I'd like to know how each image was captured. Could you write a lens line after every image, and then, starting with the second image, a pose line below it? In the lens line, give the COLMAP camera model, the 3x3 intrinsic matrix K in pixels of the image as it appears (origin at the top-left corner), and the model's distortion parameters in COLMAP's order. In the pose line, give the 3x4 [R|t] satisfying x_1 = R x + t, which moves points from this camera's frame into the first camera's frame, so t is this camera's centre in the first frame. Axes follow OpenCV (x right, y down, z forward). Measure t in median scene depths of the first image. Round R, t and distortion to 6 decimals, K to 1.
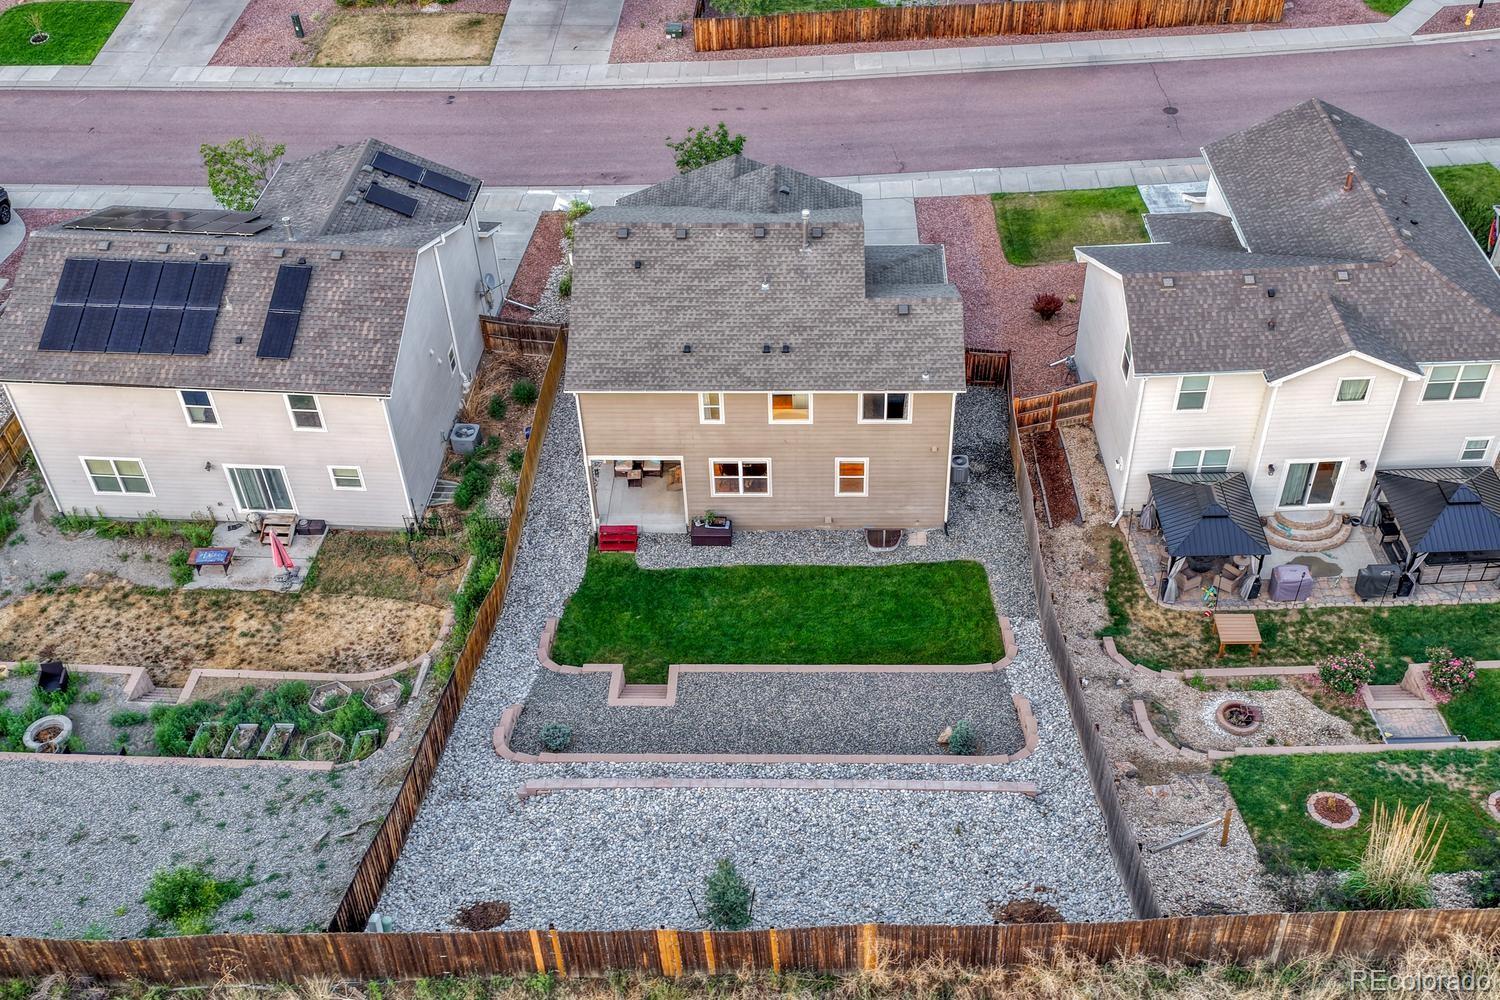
lens RADIAL K [[1515.3, 0, 797.8], [0, 1515.3, 454.8], [0, 0, 1]] dist [0.172502, -0.137691]
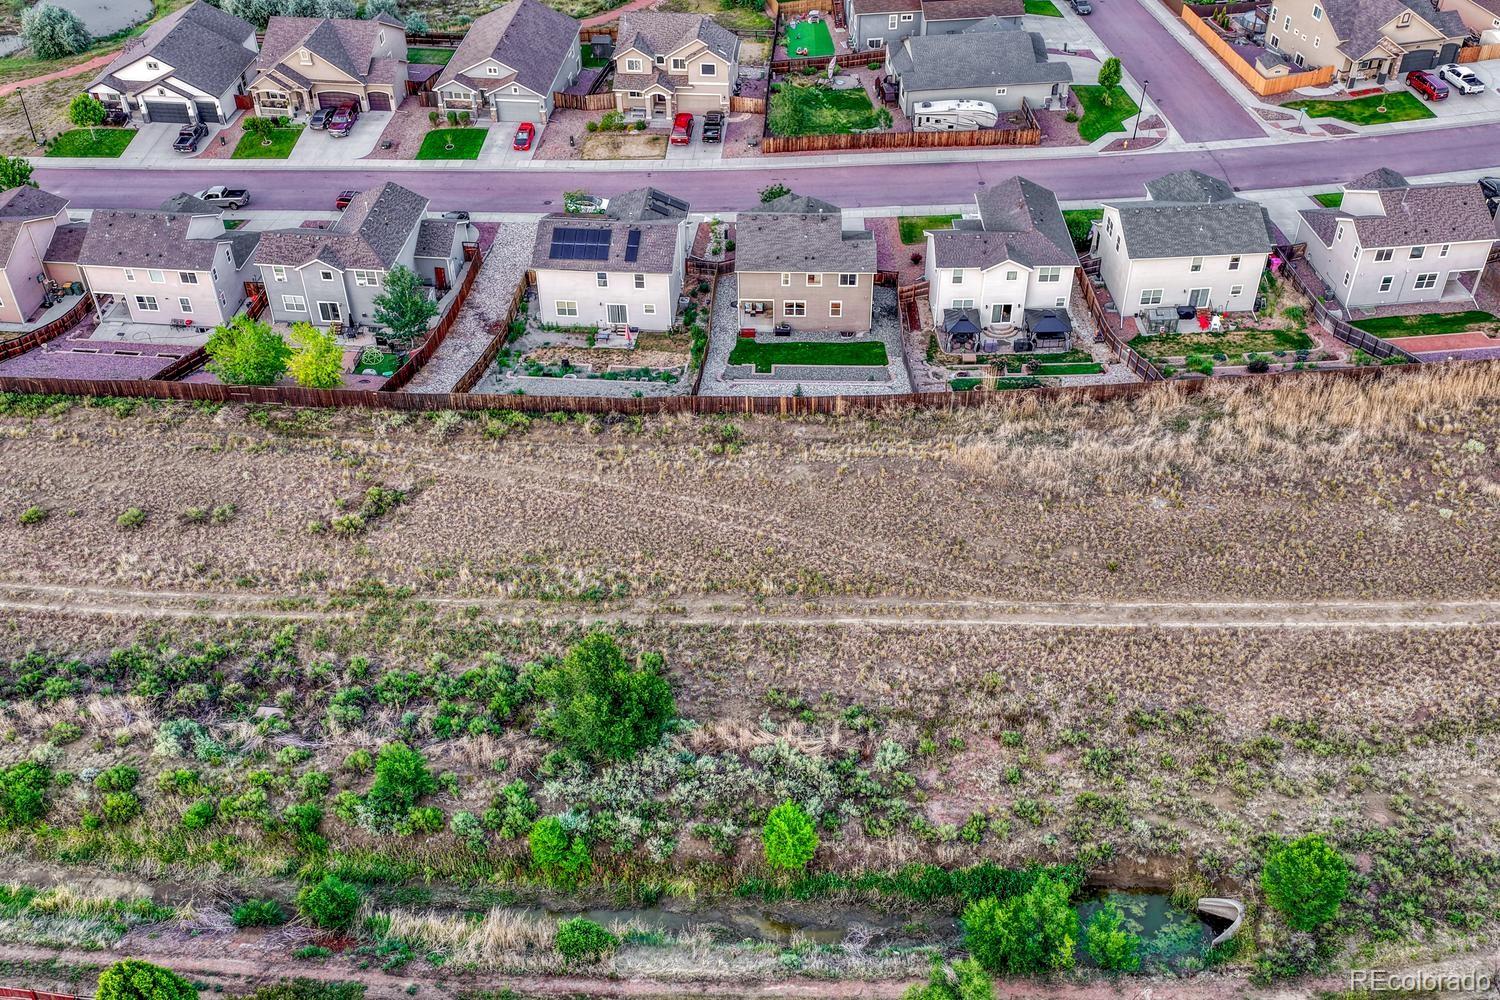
lens RADIAL K [[1471.4, 0, 751.5], [0, 1471.4, 521.8], [0, 0, 1]] dist [0.080850, -0.101442]
pose [[0.999742, 0.016464, -0.015631, -0.067449], [-0.016671, 0.999774, -0.013194, 0.433359], [0.015410, 0.013451, 0.999791, -1.640088]]
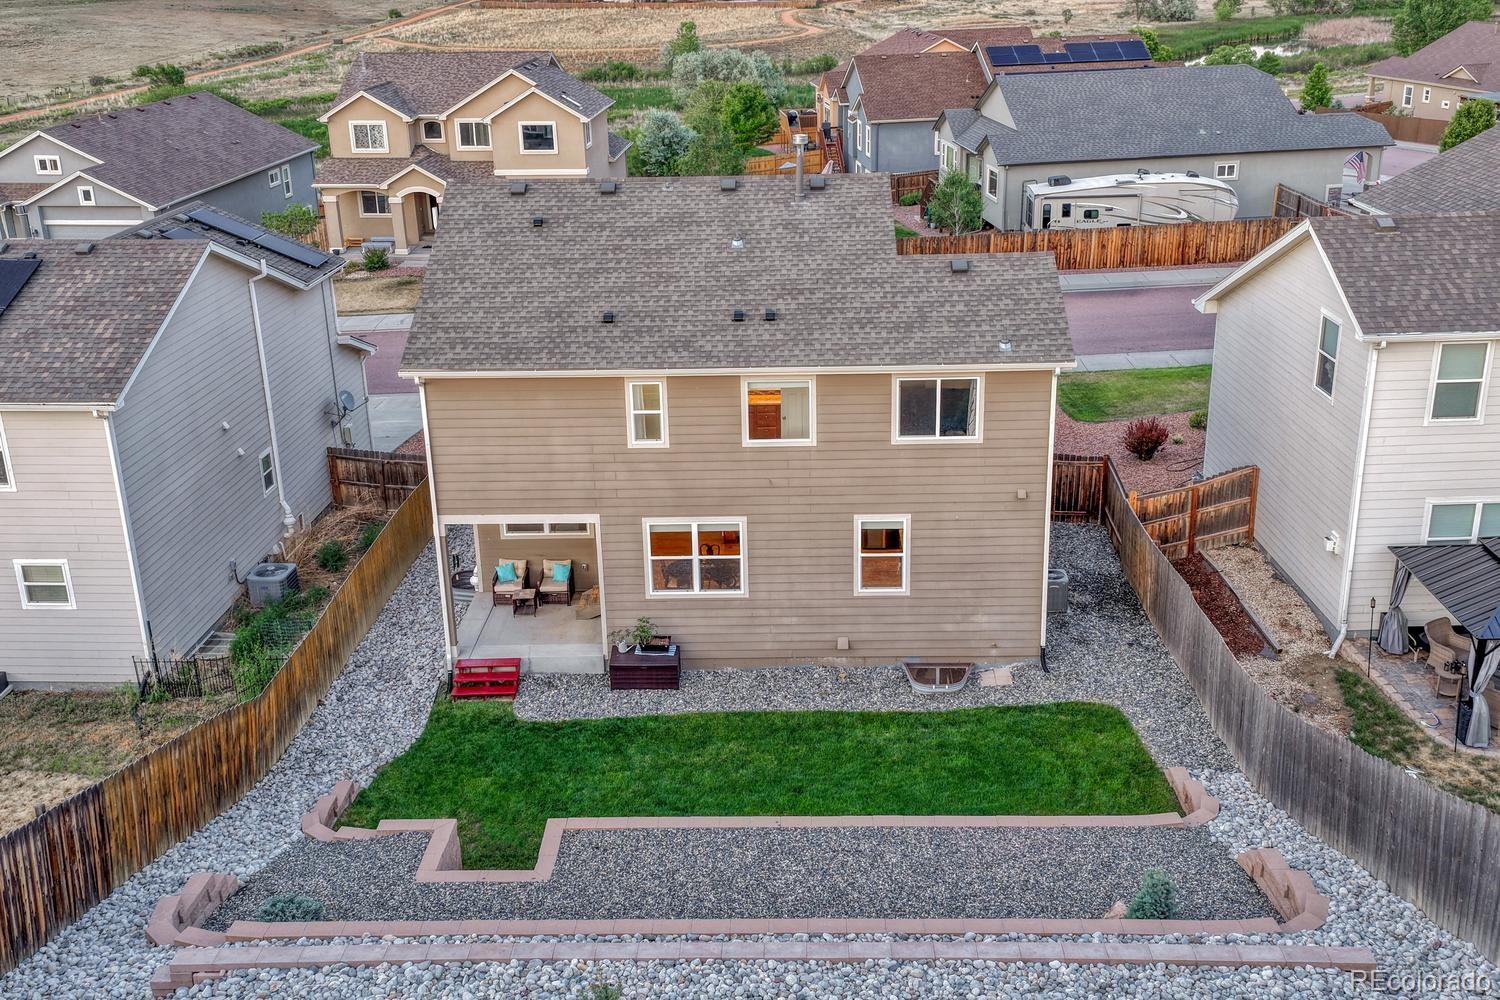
lens RADIAL K [[1479.9, 0, 755.3], [0, 1479.9, 455.6], [0, 0, 1]] dist [0.126873, -0.149622]
pose [[0.999886, -0.006508, -0.013620, -0.005847], [0.001056, 0.930218, -0.367006, 0.190939], [0.015058, 0.366949, 0.930119, 0.443551]]
